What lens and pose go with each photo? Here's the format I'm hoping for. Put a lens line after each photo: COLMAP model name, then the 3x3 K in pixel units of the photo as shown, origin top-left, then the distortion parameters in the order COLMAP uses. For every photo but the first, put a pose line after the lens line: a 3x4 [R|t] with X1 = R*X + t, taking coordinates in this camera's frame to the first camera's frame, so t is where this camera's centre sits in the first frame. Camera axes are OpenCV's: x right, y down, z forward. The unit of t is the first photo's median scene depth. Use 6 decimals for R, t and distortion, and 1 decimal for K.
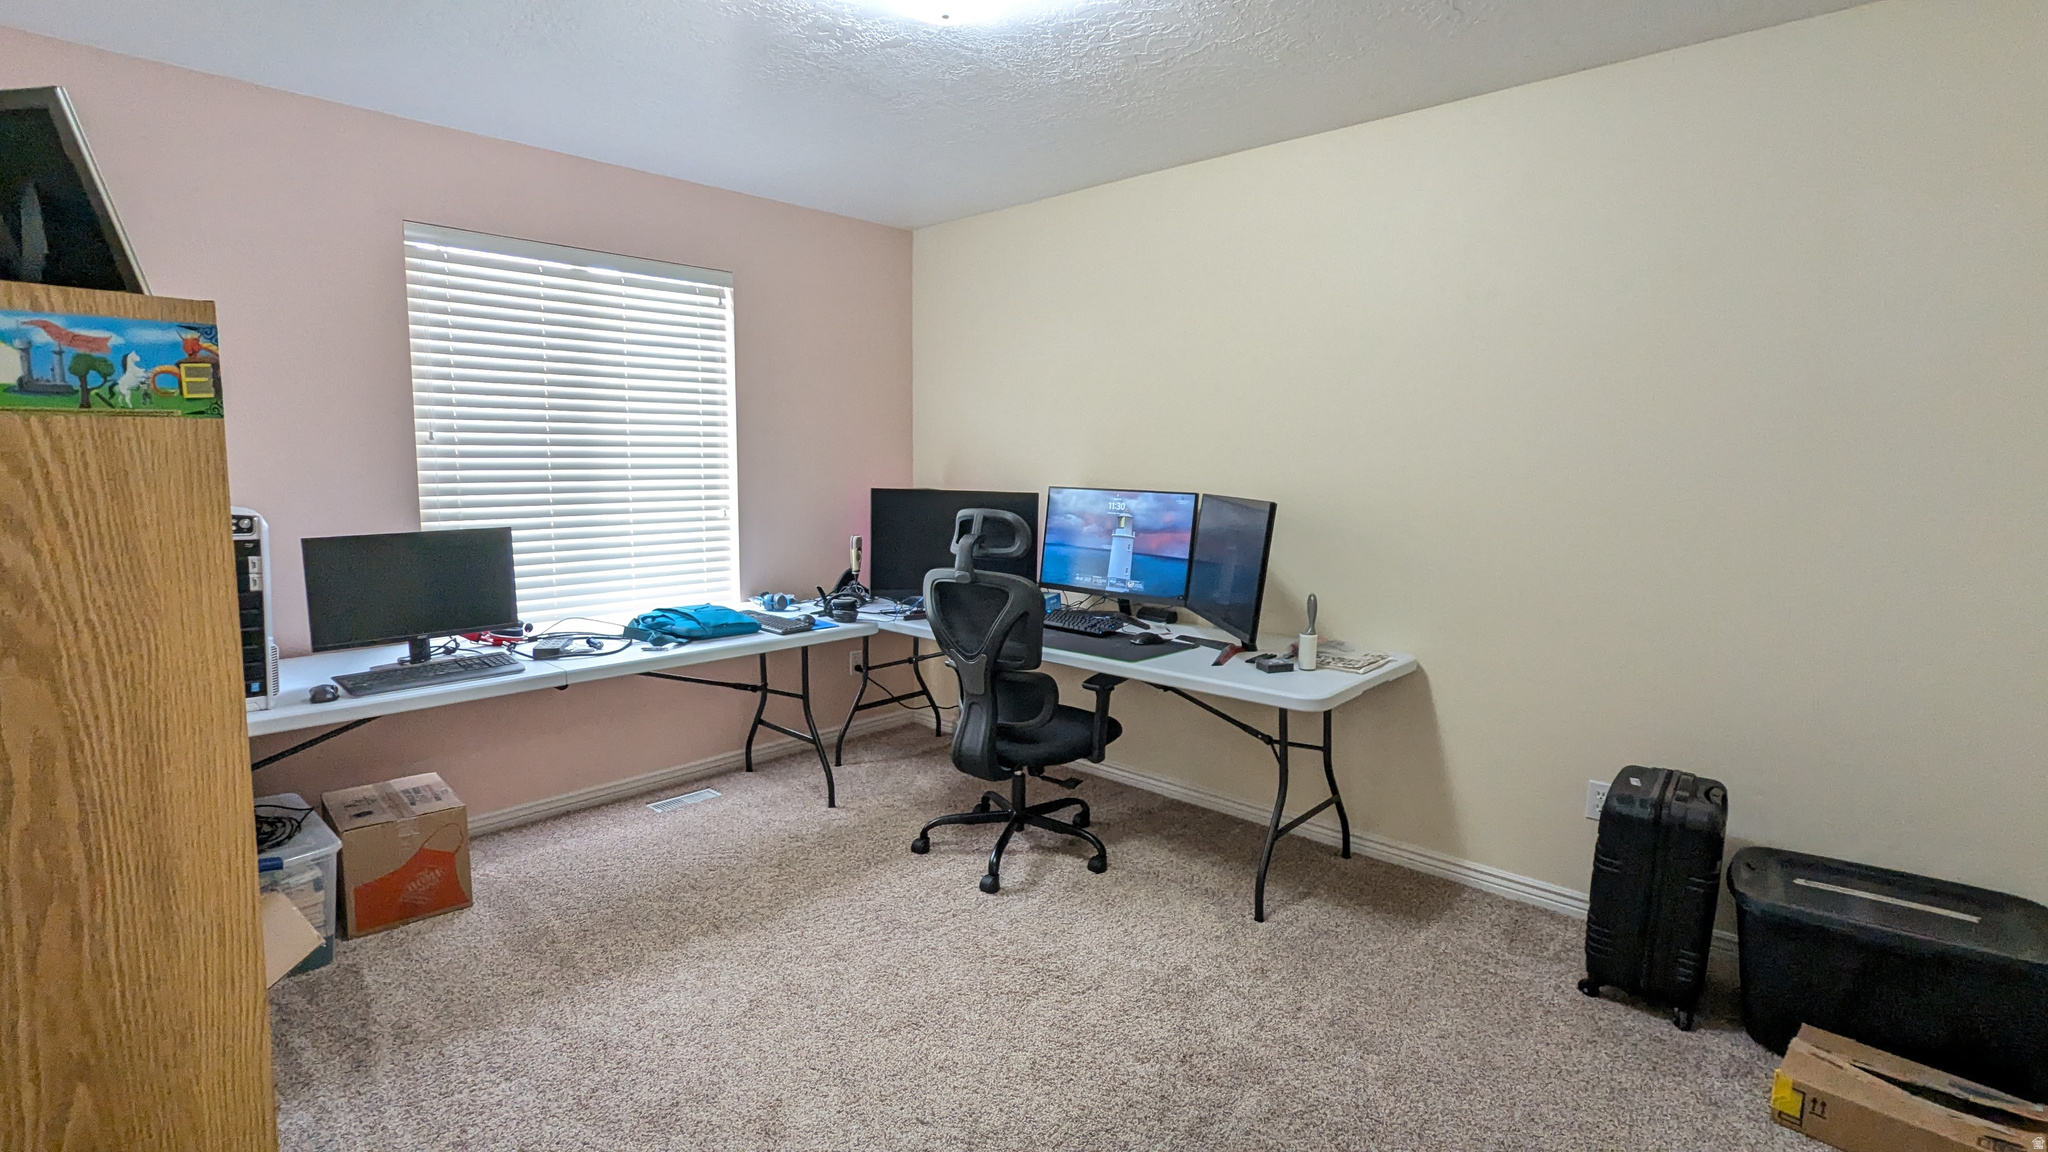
lens RADIAL K [[965.9, 0, 1010.6], [0, 965.9, 571.6], [0, 0, 1]] dist [0.000362, -0.000393]
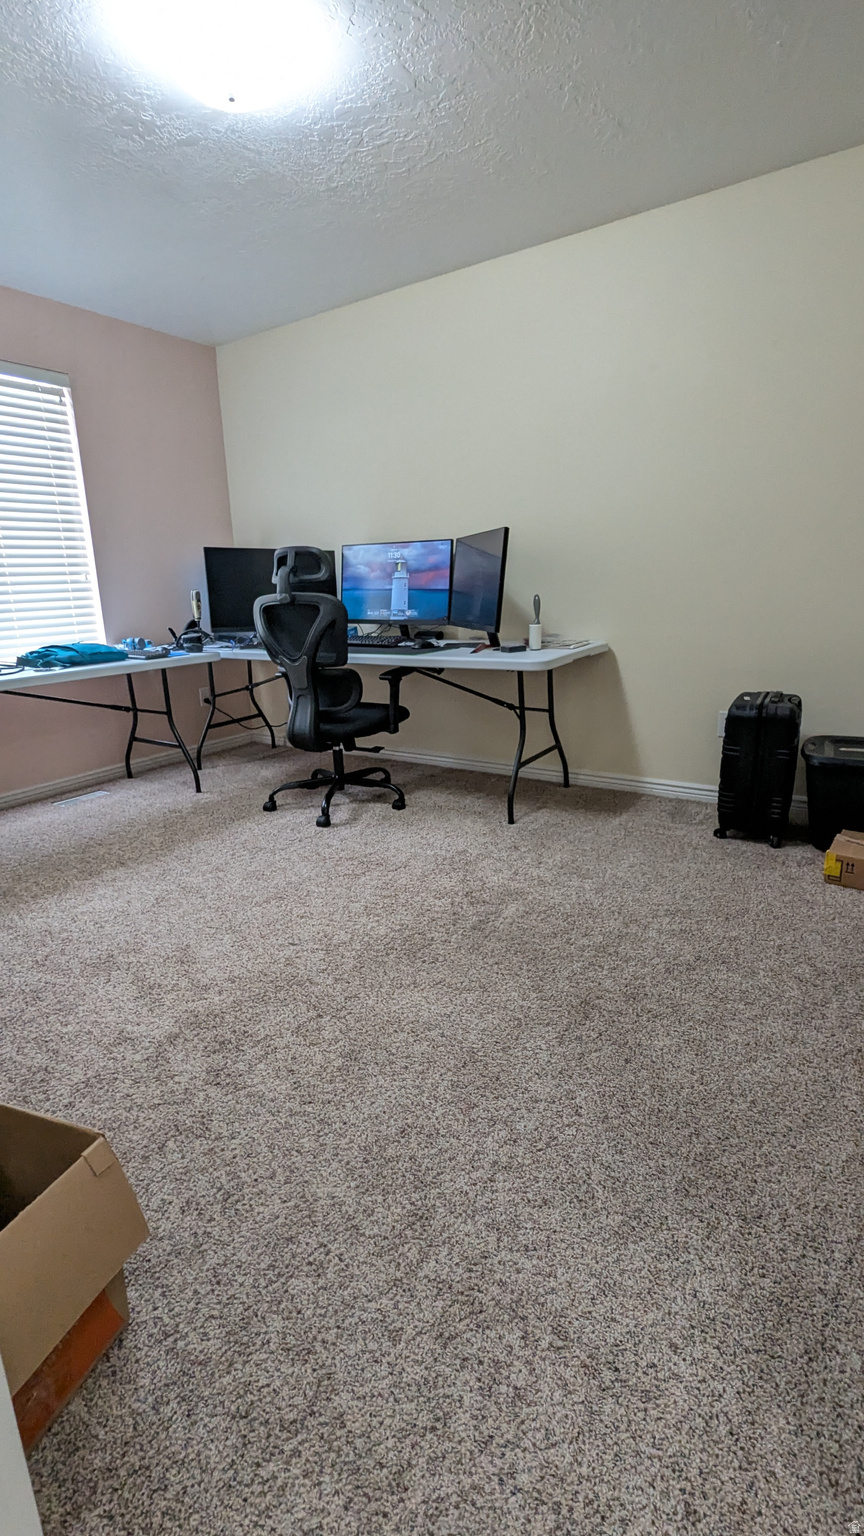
lens RADIAL K [[724.5, 0, 432.0], [0, 724.5, 768.0], [0, 0, 1]] dist [0.000362, -0.000393]
pose [[0.985113, -0.083325, 0.150364, -0.017114], [0.063271, 0.989021, 0.133546, 0.112570], [-0.159840, -0.122044, 0.979569, -0.039749]]
